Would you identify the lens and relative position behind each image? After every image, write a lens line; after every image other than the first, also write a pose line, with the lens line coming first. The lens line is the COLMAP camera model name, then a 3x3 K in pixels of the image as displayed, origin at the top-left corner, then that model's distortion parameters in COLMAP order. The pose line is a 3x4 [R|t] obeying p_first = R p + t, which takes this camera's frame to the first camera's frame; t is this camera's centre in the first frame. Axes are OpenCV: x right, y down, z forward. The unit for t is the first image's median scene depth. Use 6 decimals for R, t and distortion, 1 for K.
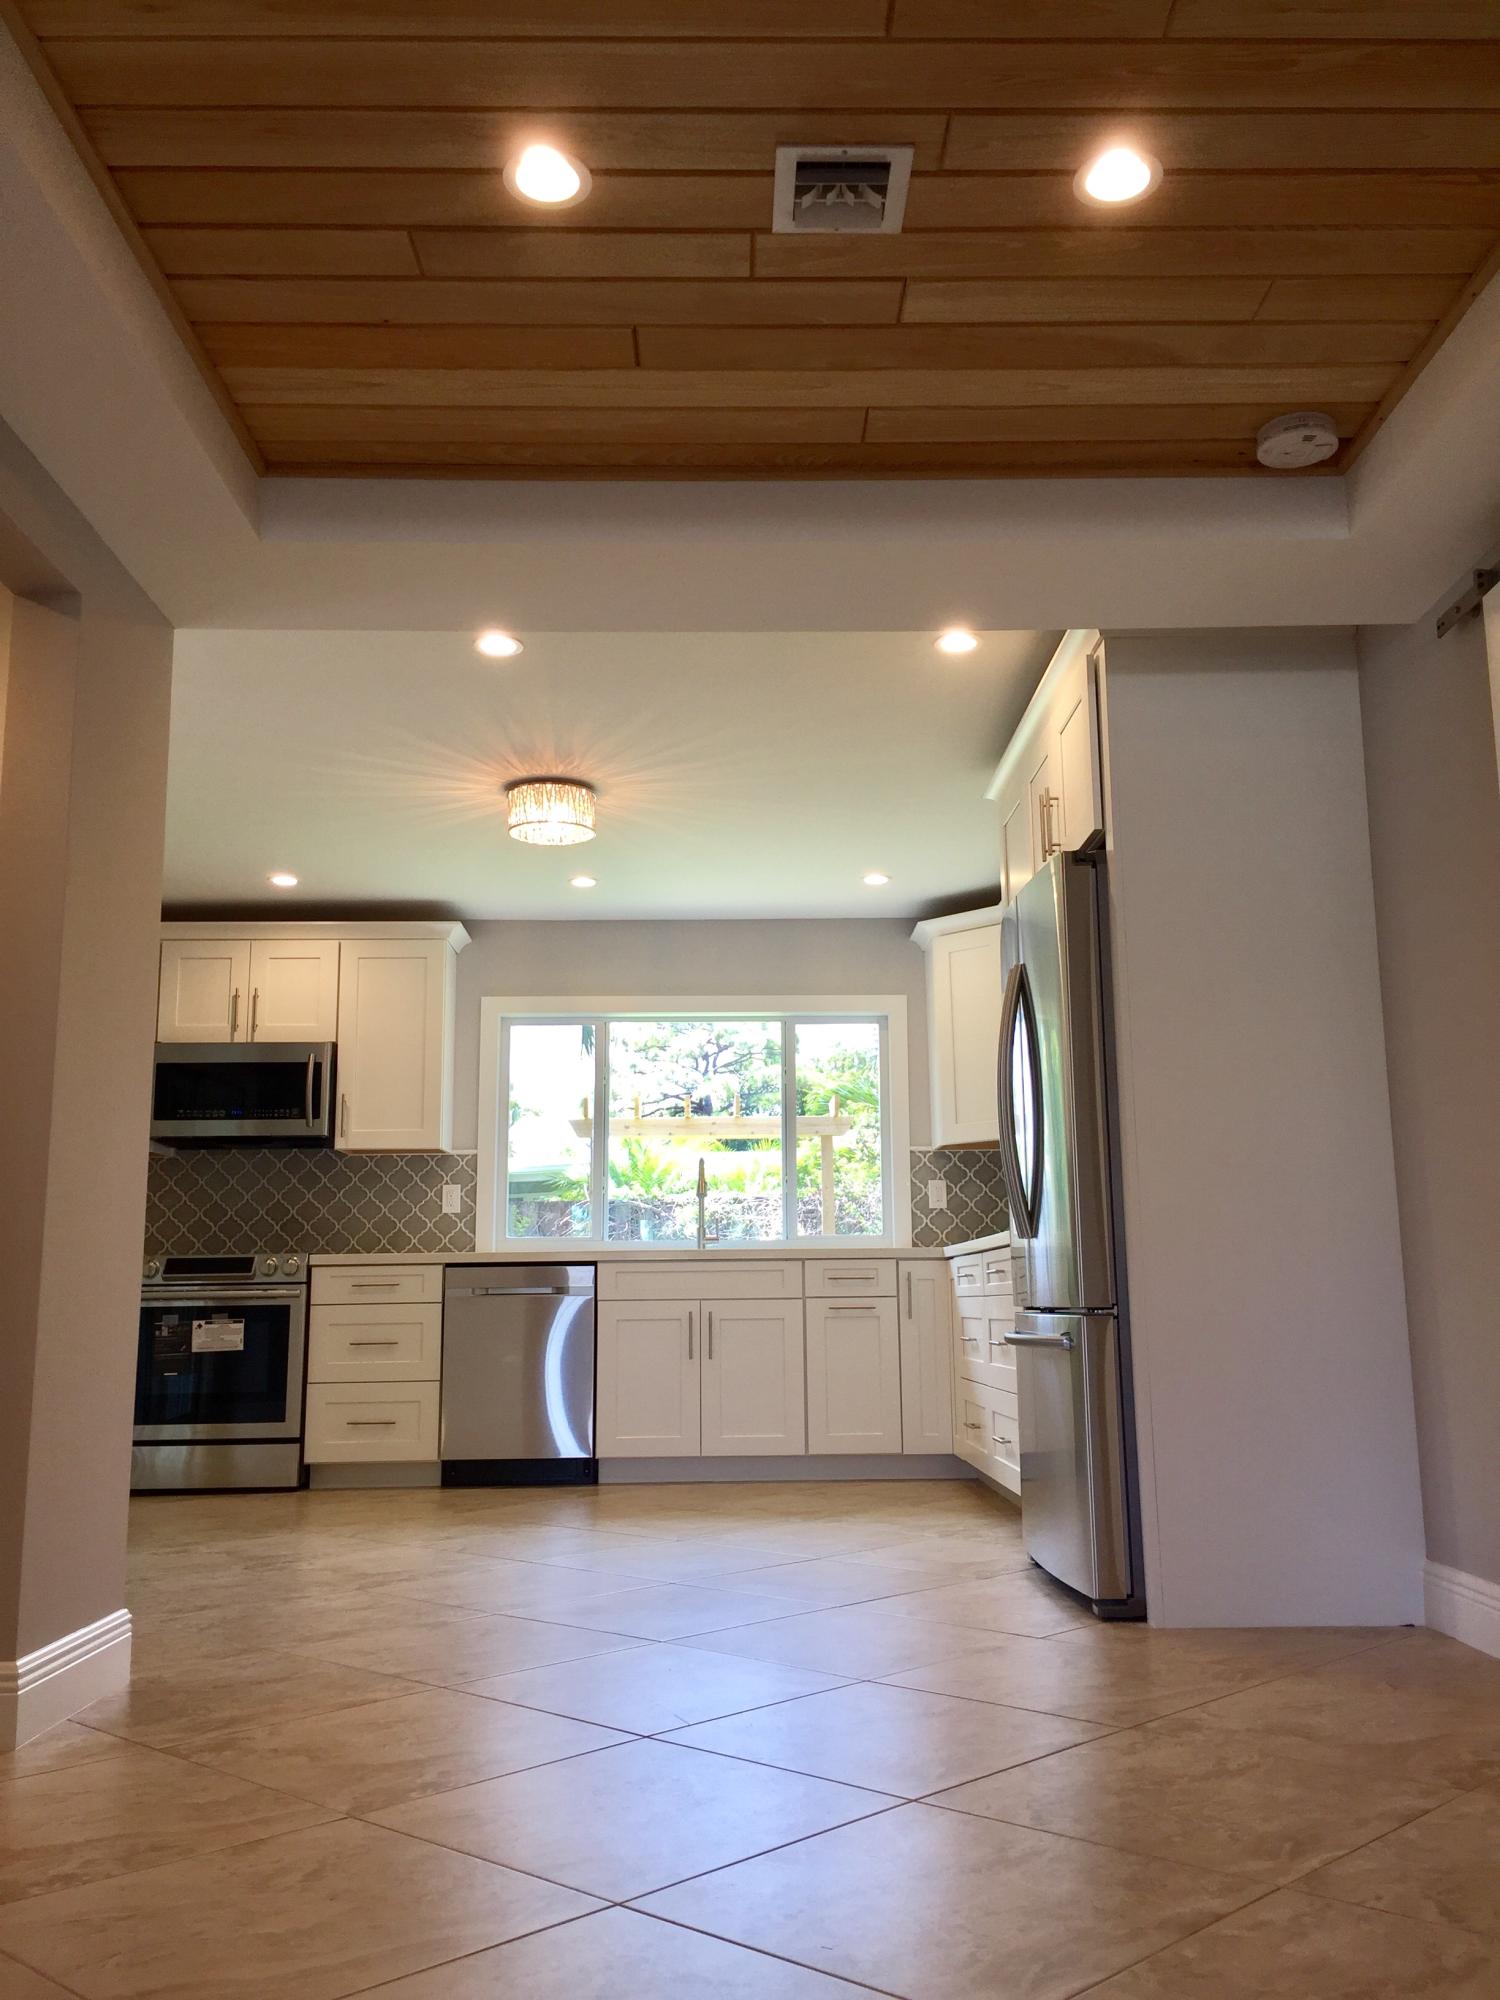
lens RADIAL K [[1720.0, 0, 751.6], [0, 1720.0, 1002.3], [0, 0, 1]] dist [0.090323, -0.111581]
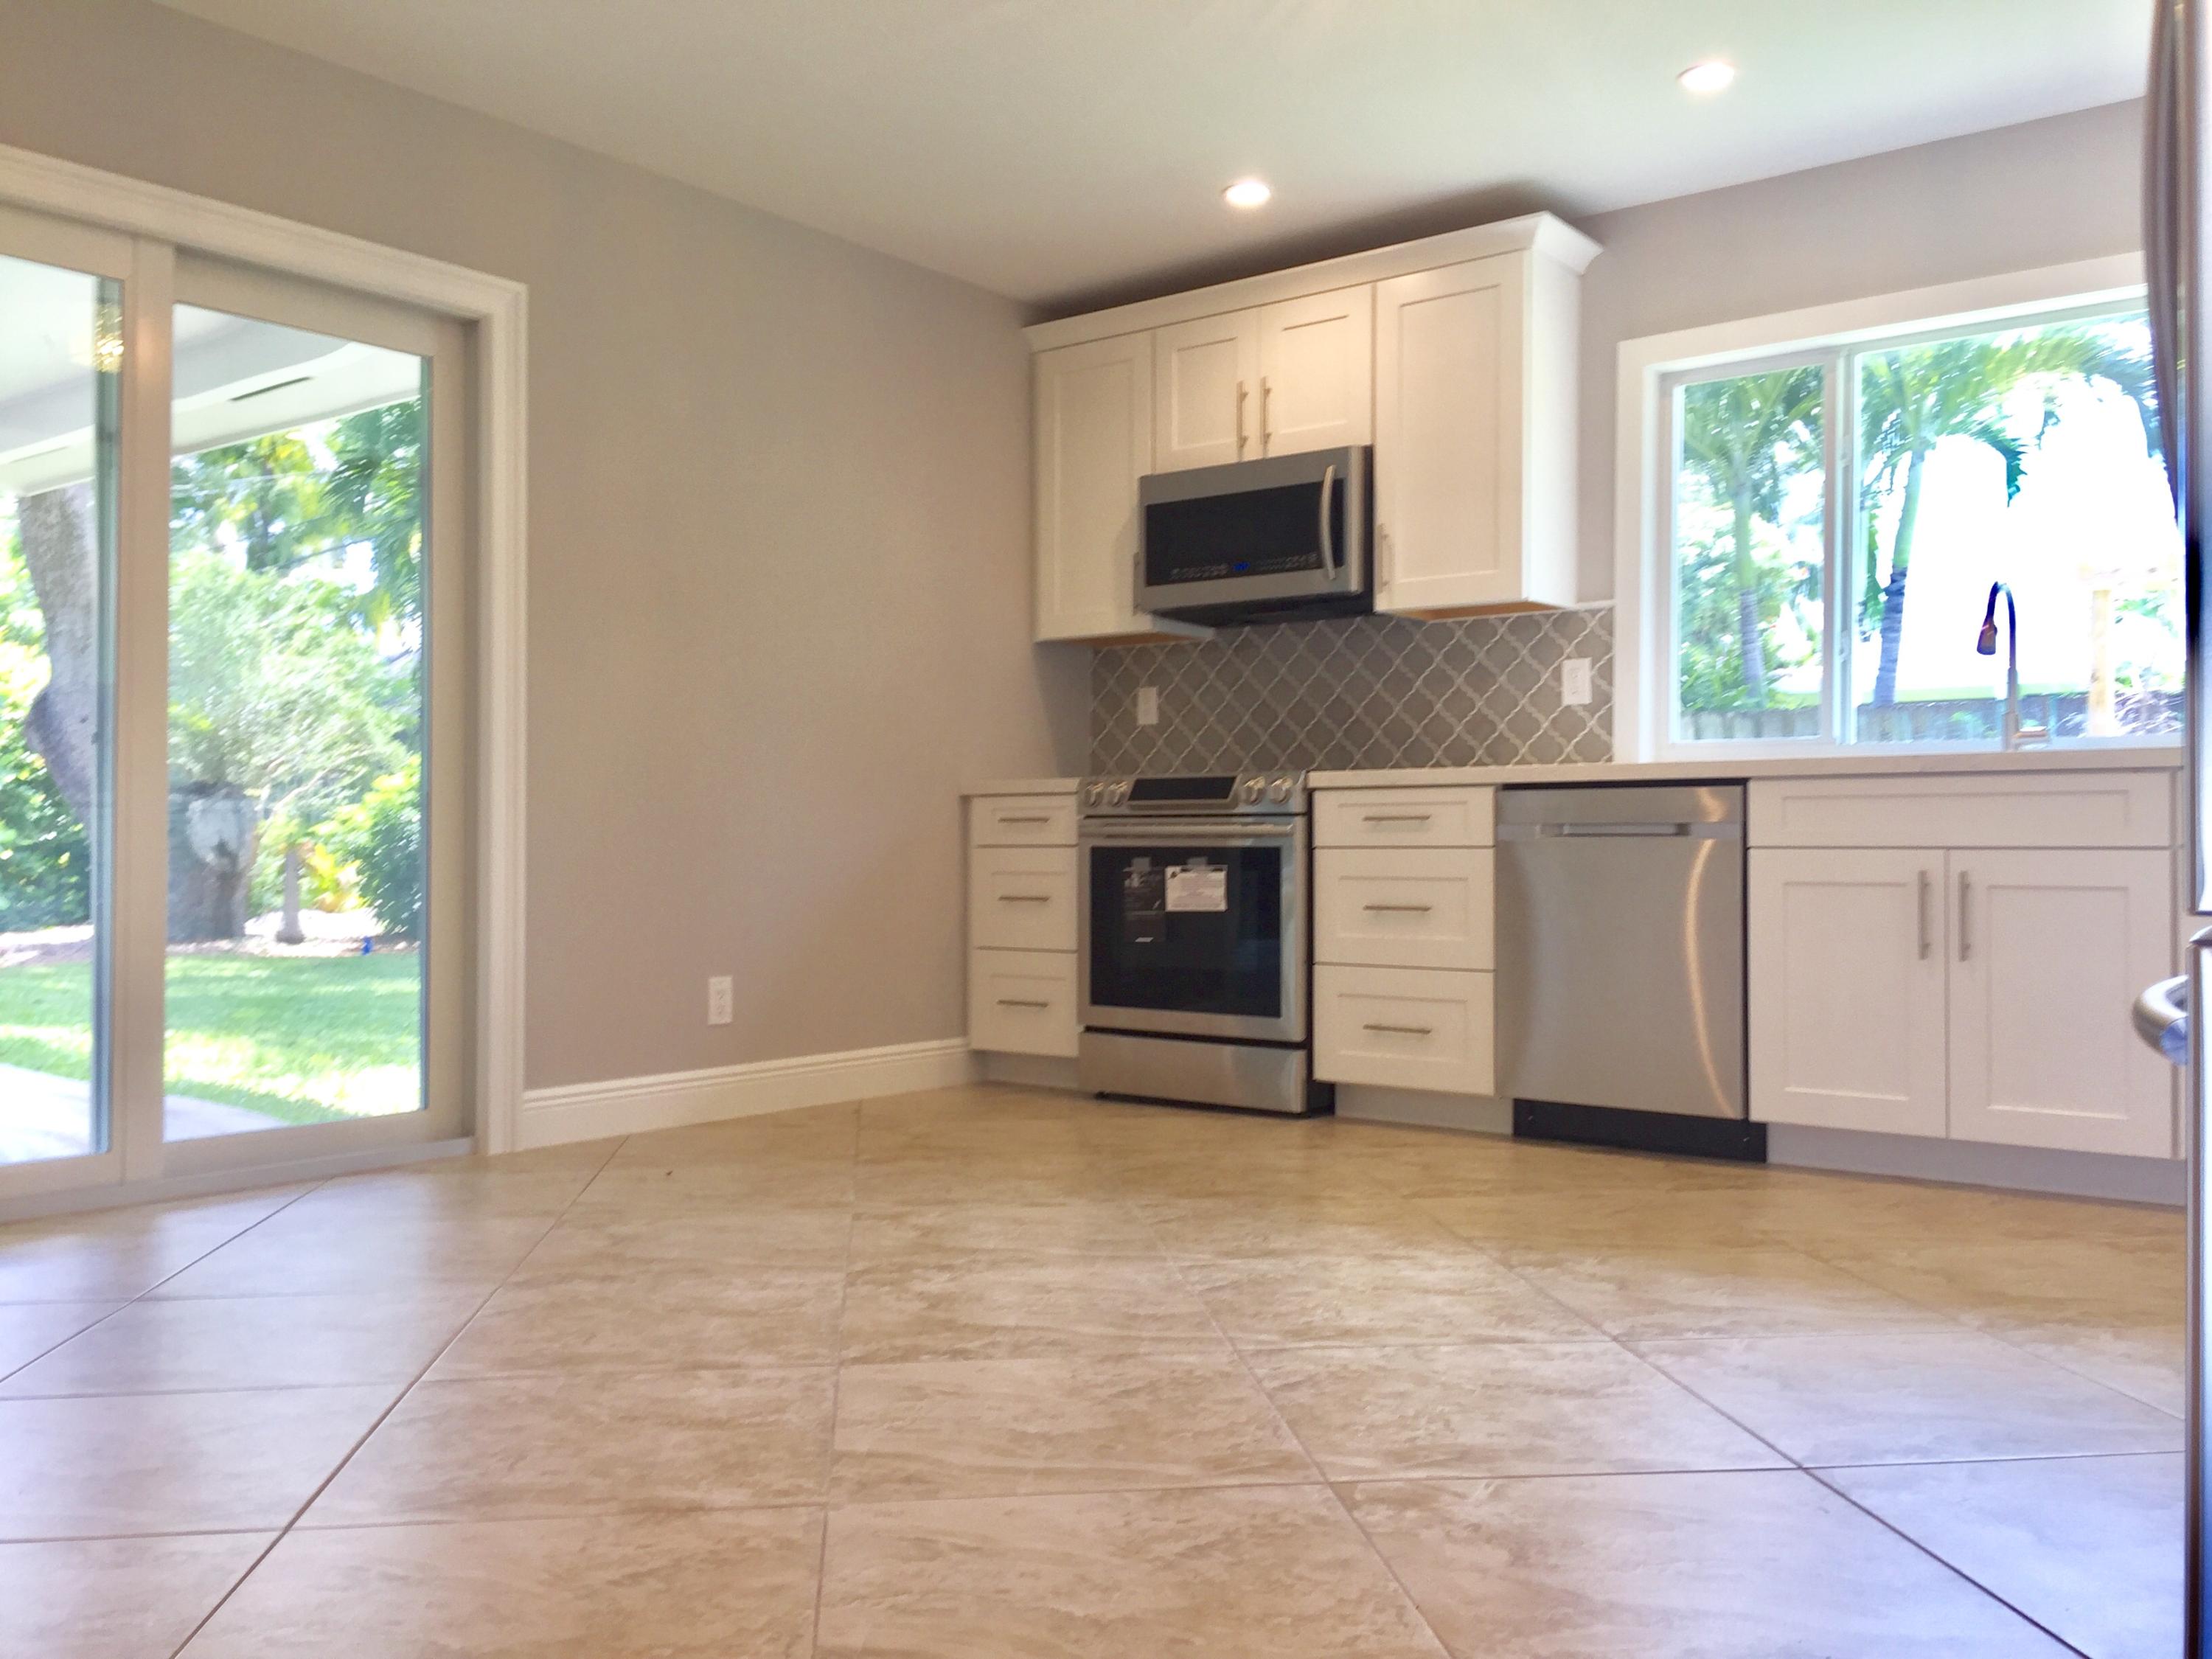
lens RADIAL K [[1902.3, 0, 1121.6], [0, 1902.3, 819.3], [0, 0, 1]] dist [0.090323, -0.111581]
pose [[0.777266, 0.000977, -0.629171, 0.142358], [0.101026, 0.986829, 0.126338, 0.064802], [0.621008, -0.161761, 0.766931, 0.398729]]
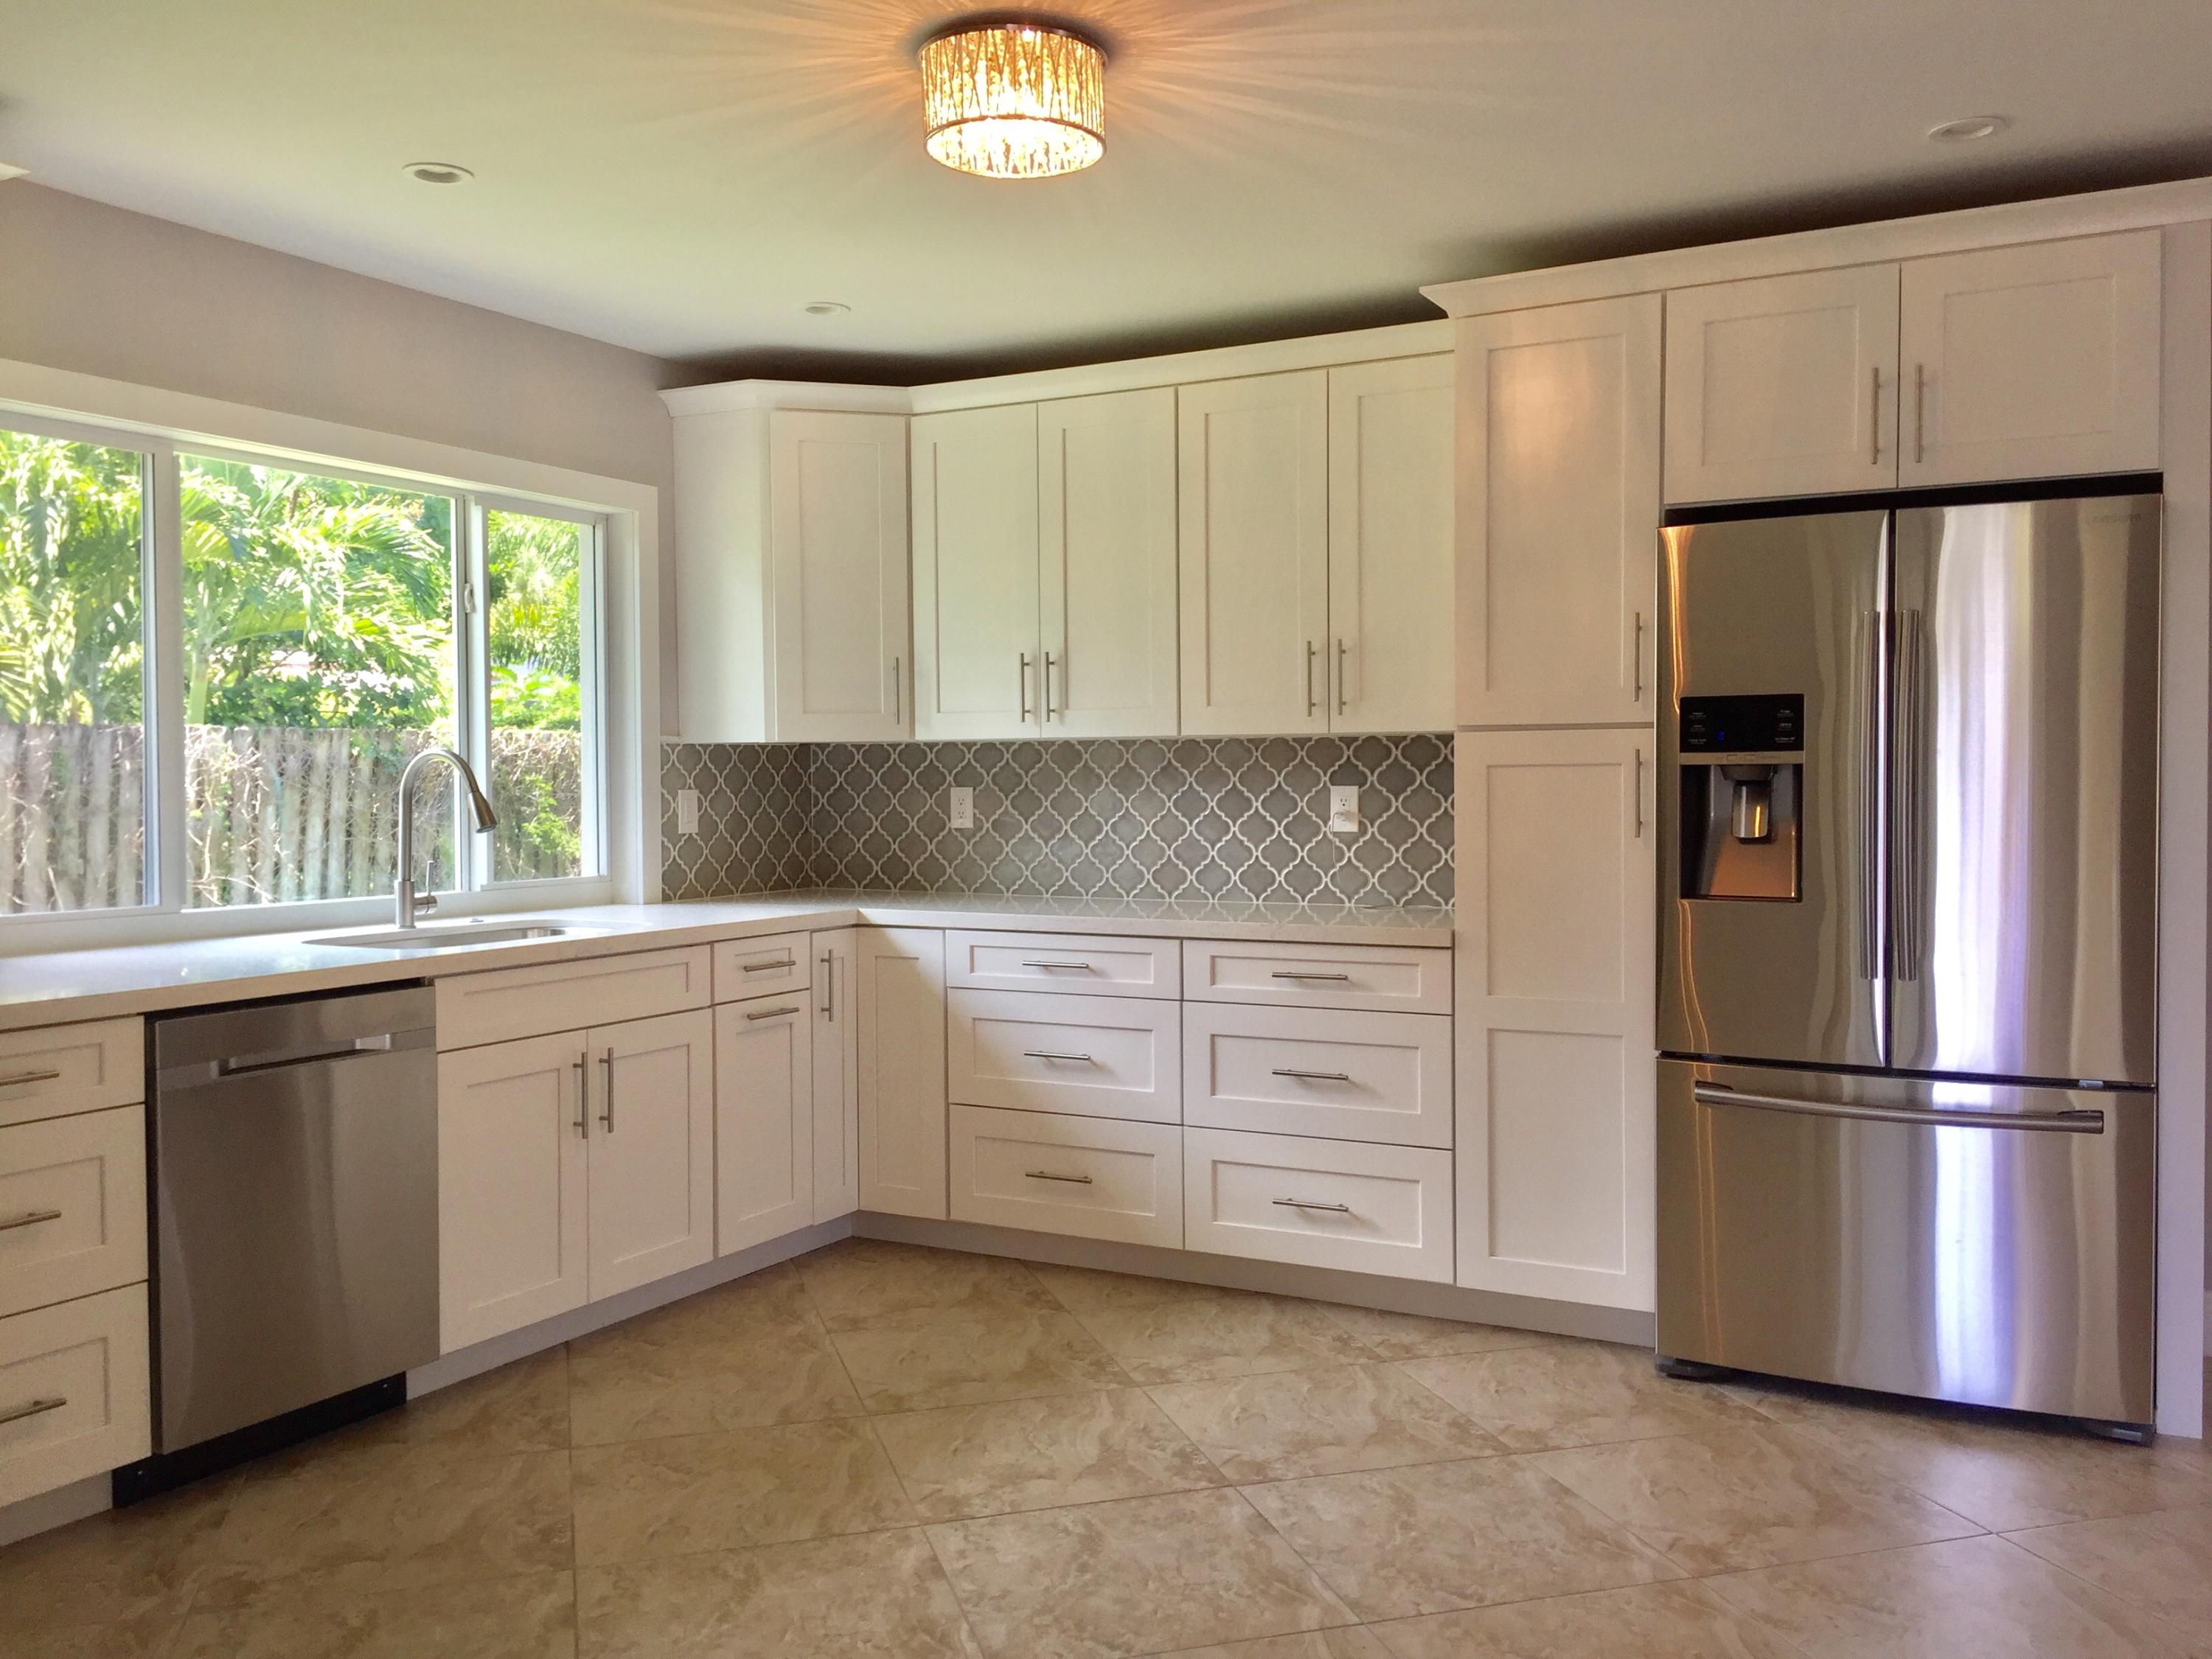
lens RADIAL K [[1902.3, 0, 1110.9], [0, 1902.3, 809.9], [0, 0, 1]] dist [0.090323, -0.111581]
pose [[0.492043, -0.008480, 0.870530, -0.470085], [-0.147972, 0.984588, 0.093228, 0.024073], [-0.857903, -0.174687, 0.483205, 0.576194]]
